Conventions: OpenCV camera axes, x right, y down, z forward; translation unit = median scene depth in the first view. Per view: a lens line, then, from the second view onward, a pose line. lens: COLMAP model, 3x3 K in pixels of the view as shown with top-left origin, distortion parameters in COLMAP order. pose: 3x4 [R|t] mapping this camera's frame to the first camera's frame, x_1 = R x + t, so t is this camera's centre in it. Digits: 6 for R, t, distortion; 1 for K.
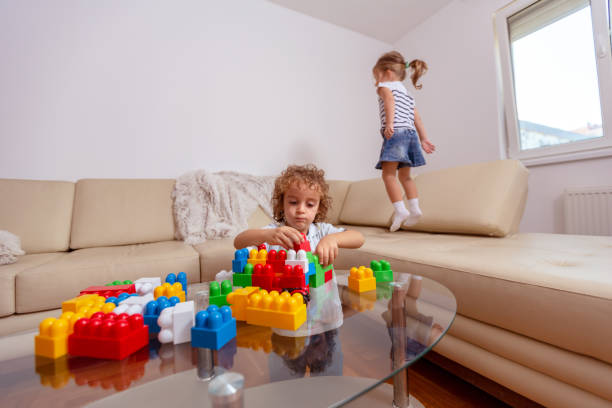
lens RADIAL K [[256.1, 0, 306.0], [0, 256.1, 204.0], [0, 0, 1]] dist [0.001980, 0.000076]
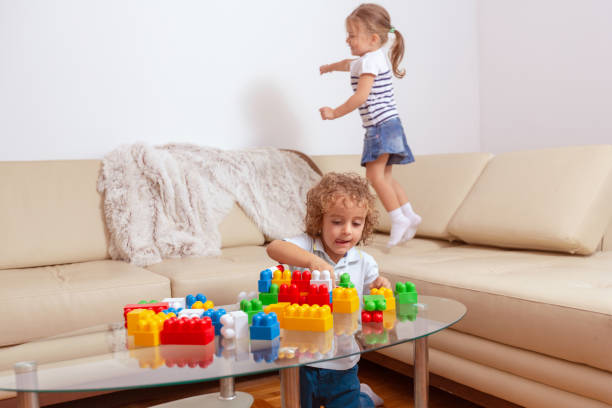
lens RADIAL K [[644.3, 0, 306.0], [0, 644.3, 204.0], [0, 0, 1]] dist [-0.005364, -0.002971]
pose [[0.999794, 0.001716, 0.020237, -0.056506], [-0.002890, 0.998307, 0.058100, -0.090951], [-0.020103, -0.058146, 0.998106, -0.599043]]
